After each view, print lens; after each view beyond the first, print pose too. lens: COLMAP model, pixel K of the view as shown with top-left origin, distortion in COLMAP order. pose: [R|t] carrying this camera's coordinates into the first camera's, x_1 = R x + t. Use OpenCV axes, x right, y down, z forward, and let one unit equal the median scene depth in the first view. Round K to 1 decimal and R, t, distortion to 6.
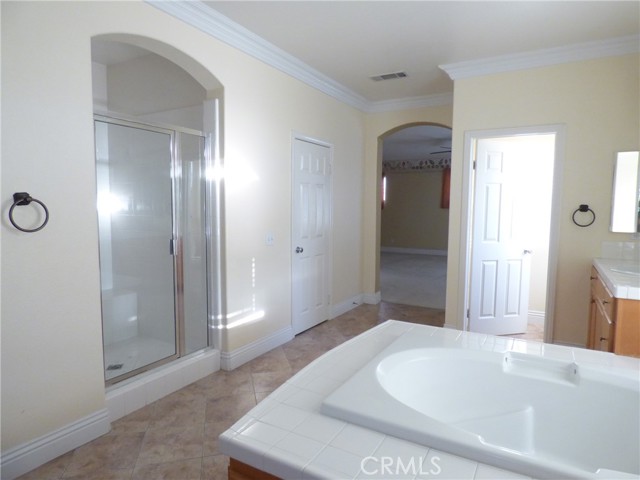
lens RADIAL K [[390.1, 0, 324.5], [0, 390.1, 236.8], [0, 0, 1]] dist [-0.018217, 0.003909]
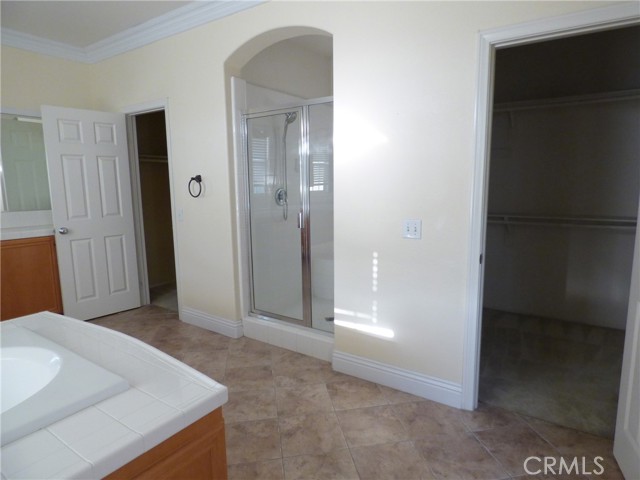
lens RADIAL K [[390.1, 0, 323.4], [0, 390.1, 242.9], [0, 0, 1]] dist [-0.018217, 0.003909]
pose [[-0.072971, 0.155662, -0.985111, 0.623094], [-0.068897, 0.984598, 0.160684, -0.085841], [0.994951, 0.079597, -0.061122, 1.071176]]
